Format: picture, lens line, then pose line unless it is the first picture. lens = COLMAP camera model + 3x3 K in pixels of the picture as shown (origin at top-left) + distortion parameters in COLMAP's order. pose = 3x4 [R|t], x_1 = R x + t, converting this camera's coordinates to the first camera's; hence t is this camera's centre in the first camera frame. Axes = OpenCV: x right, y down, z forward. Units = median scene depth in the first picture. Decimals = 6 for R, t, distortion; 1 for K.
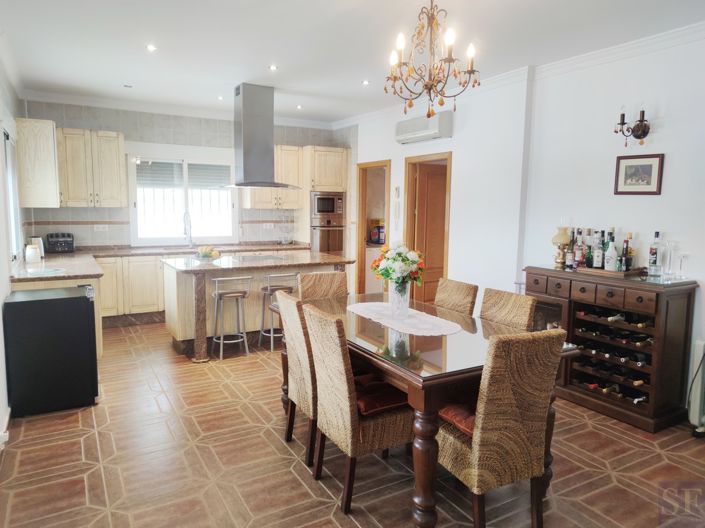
lens RADIAL K [[497.2, 0, 358.2], [0, 497.2, 262.7], [0, 0, 1]] dist [0.039869, -0.018893]
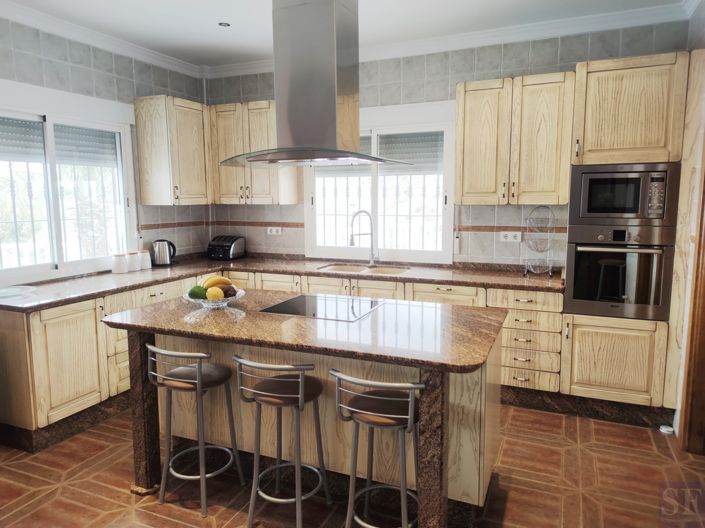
lens RADIAL K [[497.2, 0, 350.7], [0, 497.2, 268.9], [0, 0, 1]] dist [0.039869, -0.018893]
pose [[0.596759, 0.101568, -0.795967, 0.191884], [-0.082046, 0.994481, 0.065387, -0.076115], [0.798215, 0.026286, 0.601799, 0.677726]]
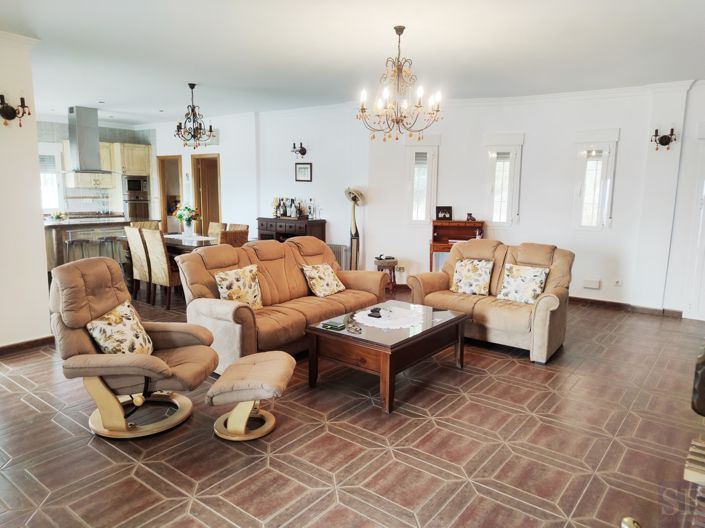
lens RADIAL K [[497.2, 0, 359.0], [0, 497.2, 263.4], [0, 0, 1]] dist [0.039869, -0.018893]
pose [[0.924655, -0.056622, 0.376573, -0.029719], [0.042071, 0.998020, 0.046760, 0.080695], [-0.378475, -0.027394, 0.925206, -0.690110]]
